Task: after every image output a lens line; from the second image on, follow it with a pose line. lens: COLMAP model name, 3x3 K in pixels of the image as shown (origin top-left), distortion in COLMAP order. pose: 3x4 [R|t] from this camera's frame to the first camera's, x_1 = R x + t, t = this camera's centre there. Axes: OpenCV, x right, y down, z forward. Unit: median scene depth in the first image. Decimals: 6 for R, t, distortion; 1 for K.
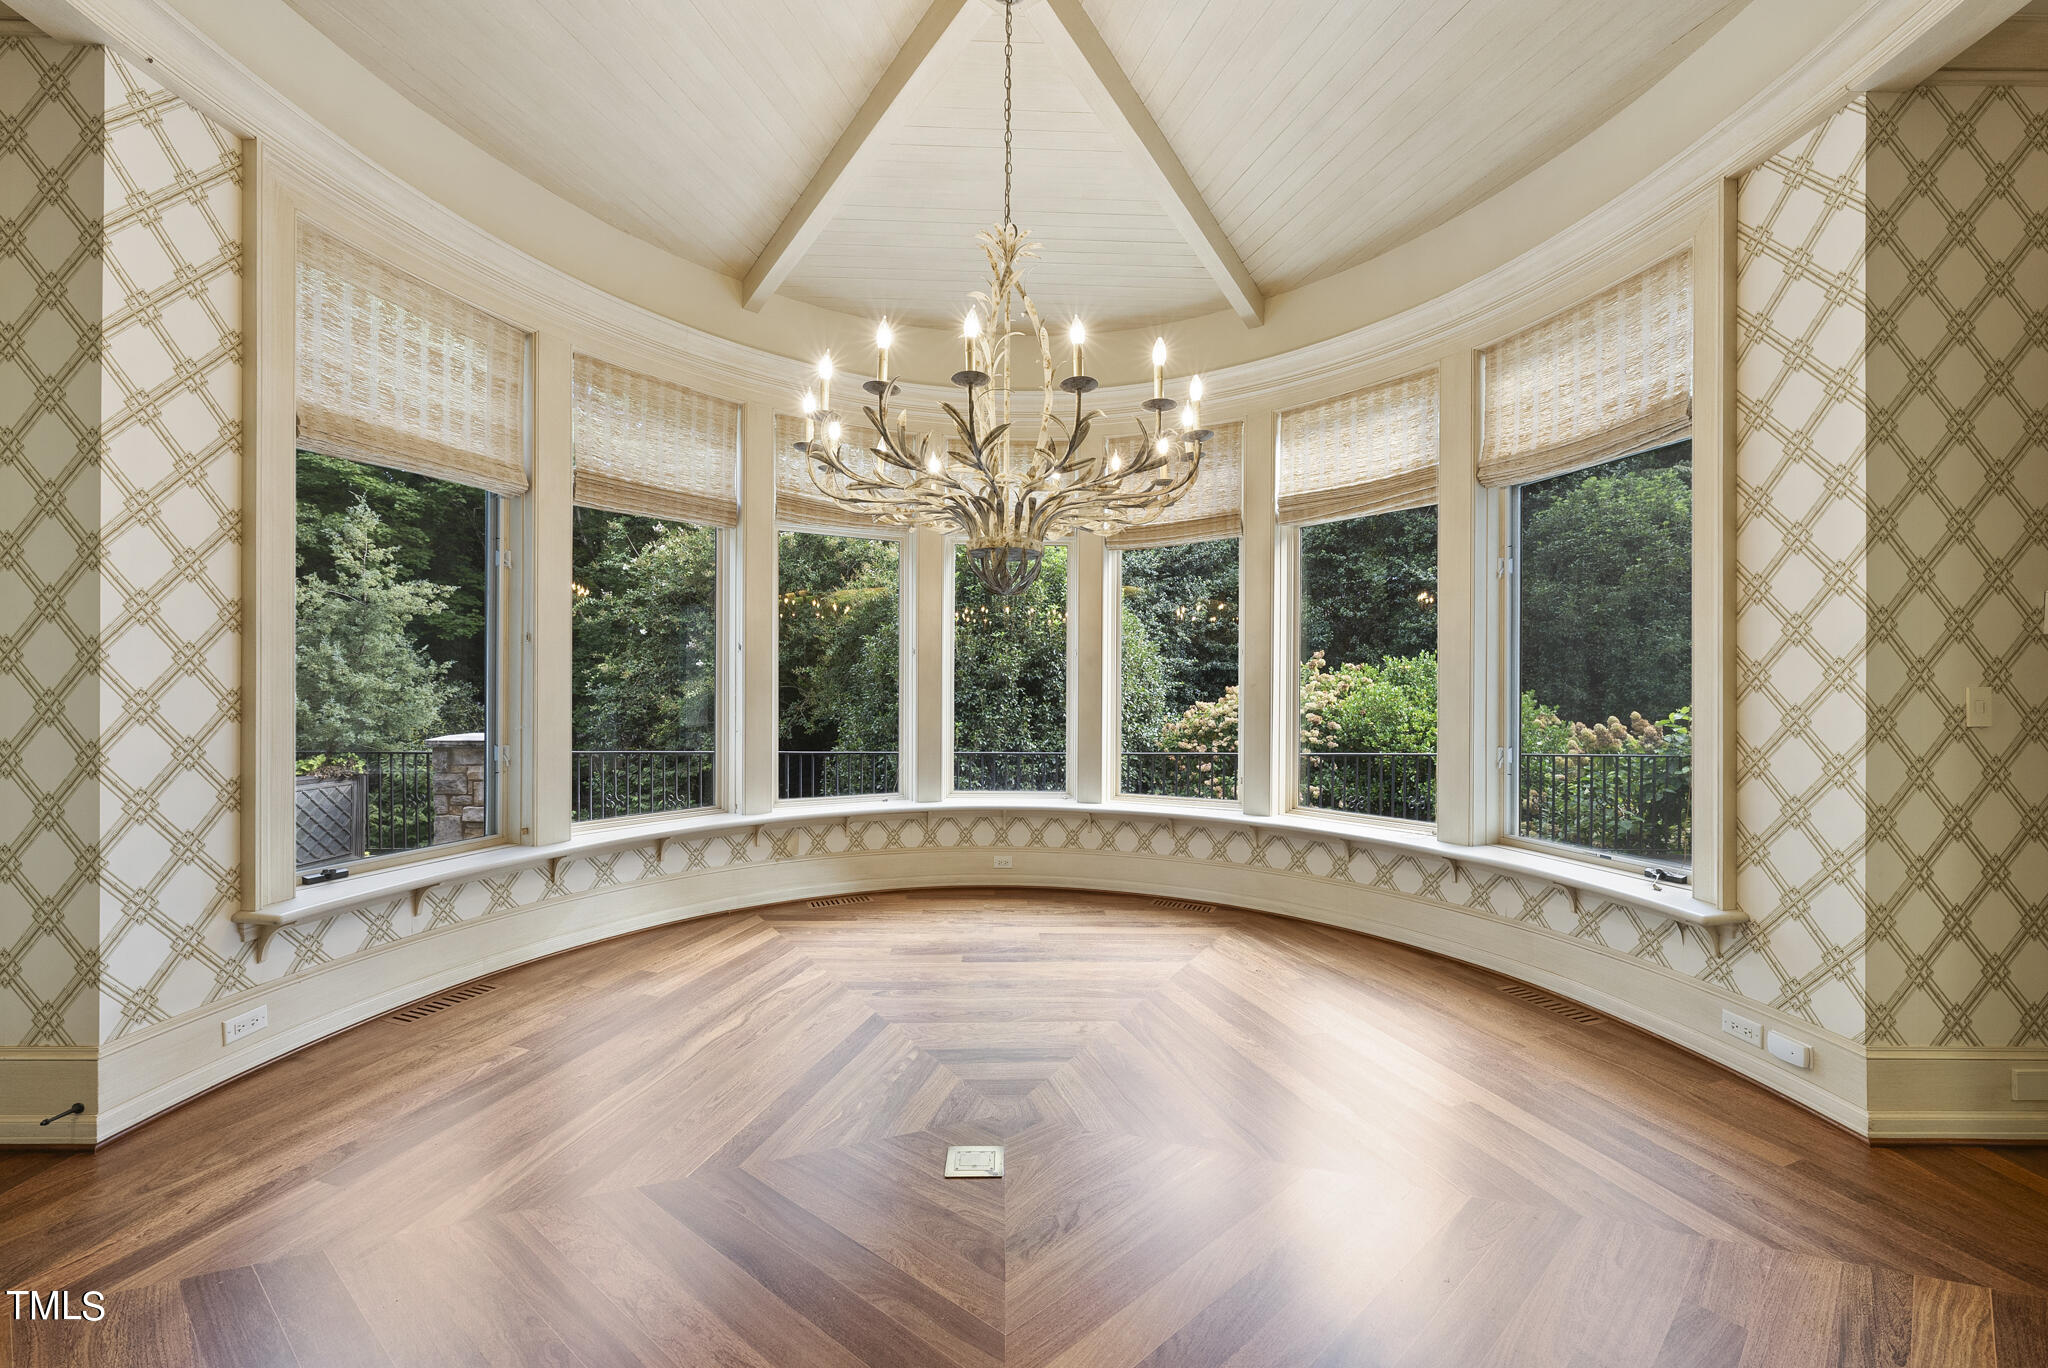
lens RADIAL K [[718.5, 0, 1024.2], [0, 718.5, 690.4], [0, 0, 1]] dist [-0.004242, 0.000503]
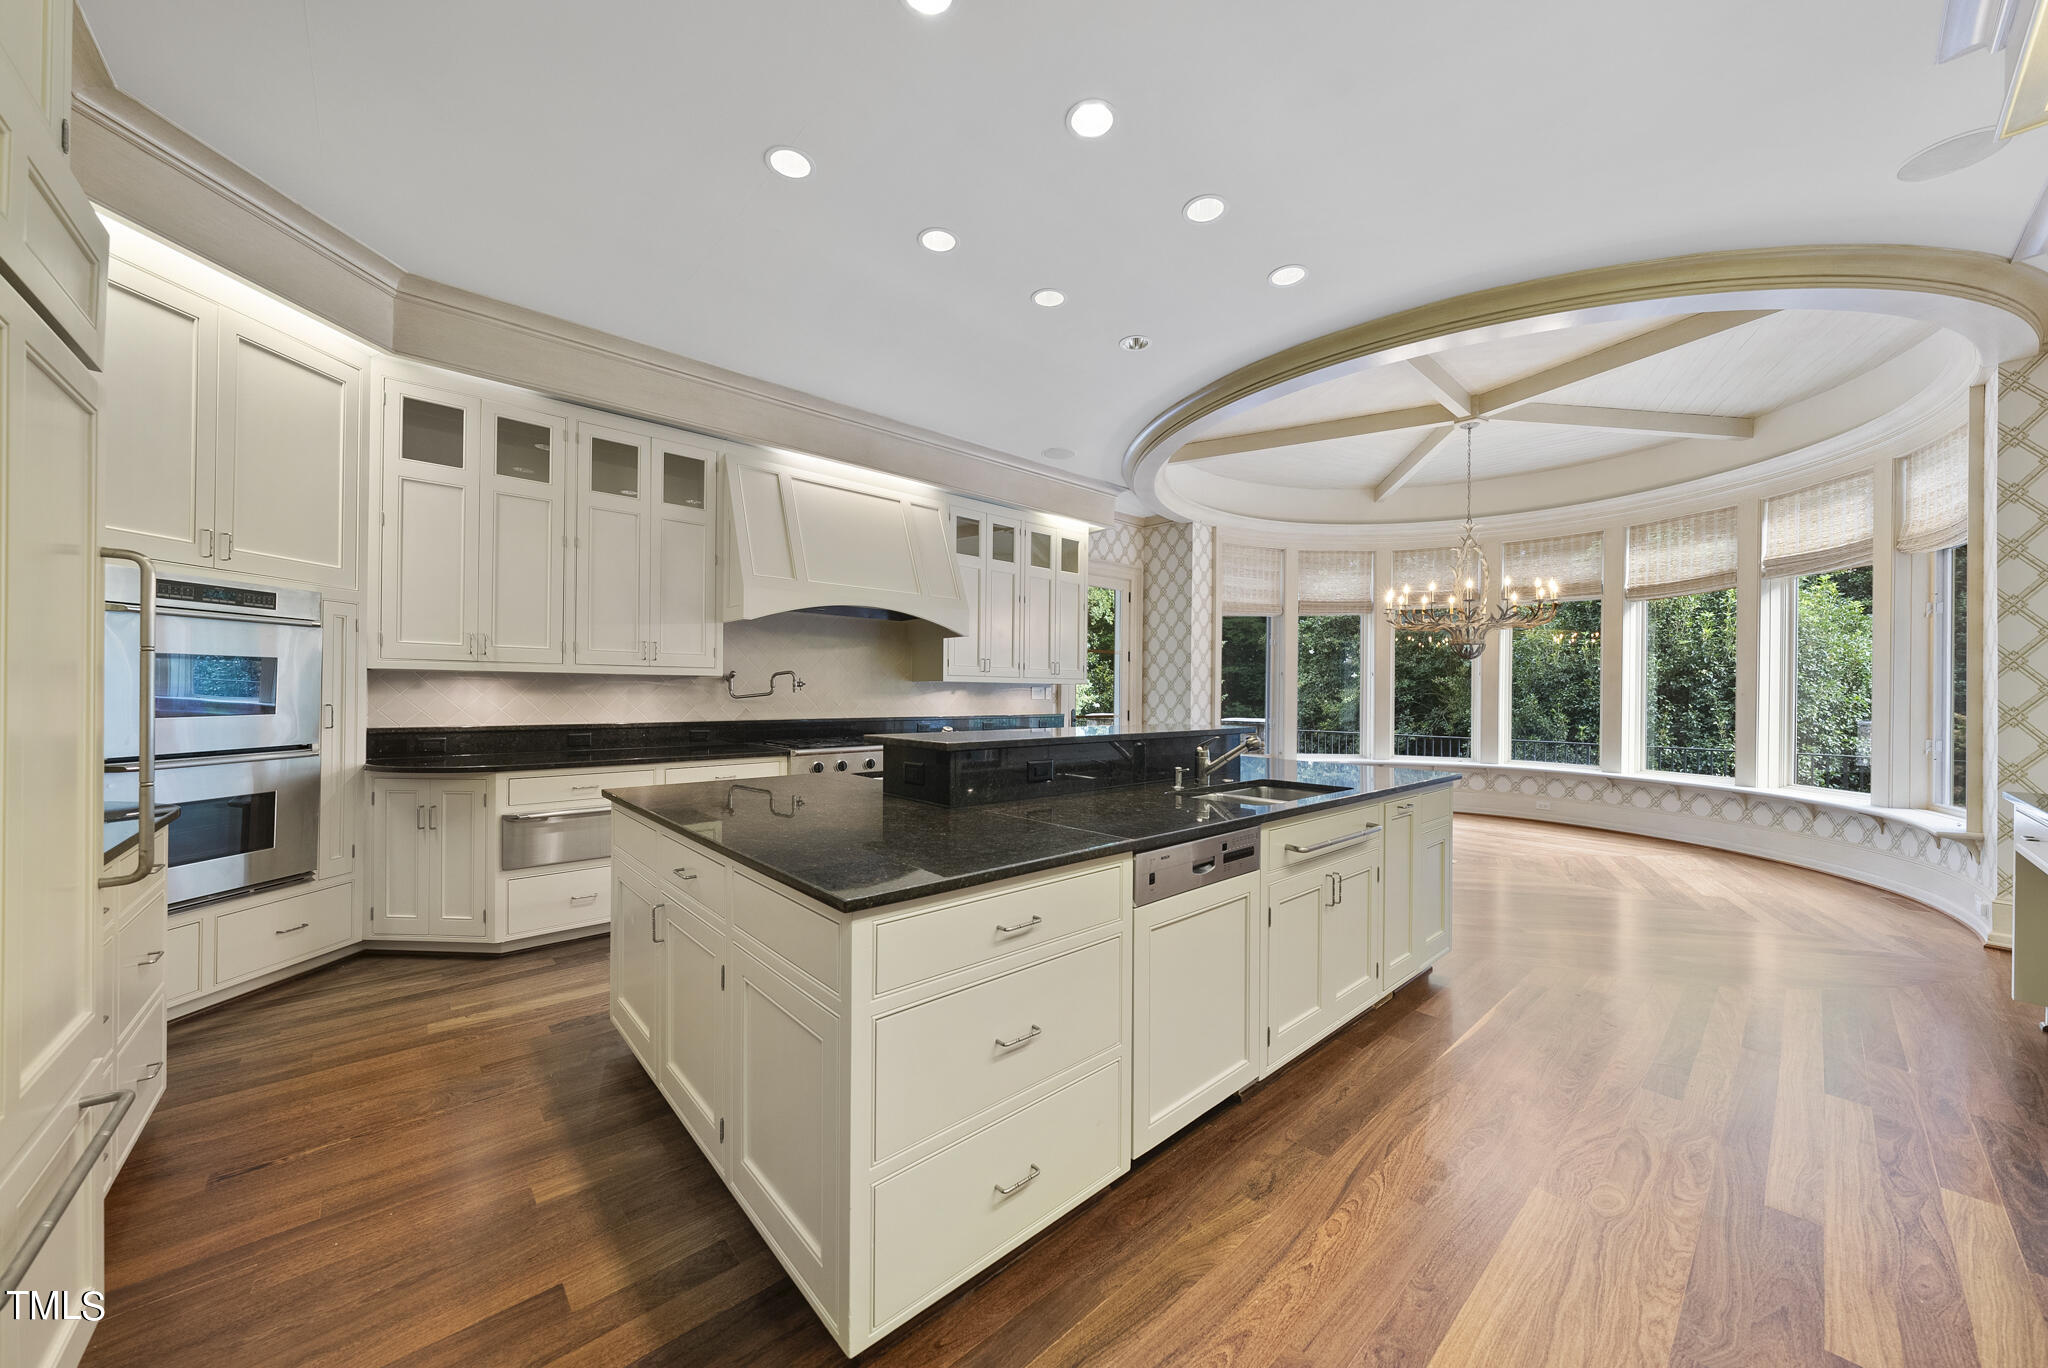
lens RADIAL K [[718.5, 0, 1030.3], [0, 718.5, 693.1], [0, 0, 1]] dist [-0.004242, 0.000503]
pose [[0.659693, 0.002156, -0.751532, 0.478221], [-0.006187, 0.999978, -0.002562, 0.003222], [0.751510, 0.006340, 0.659692, -1.033322]]
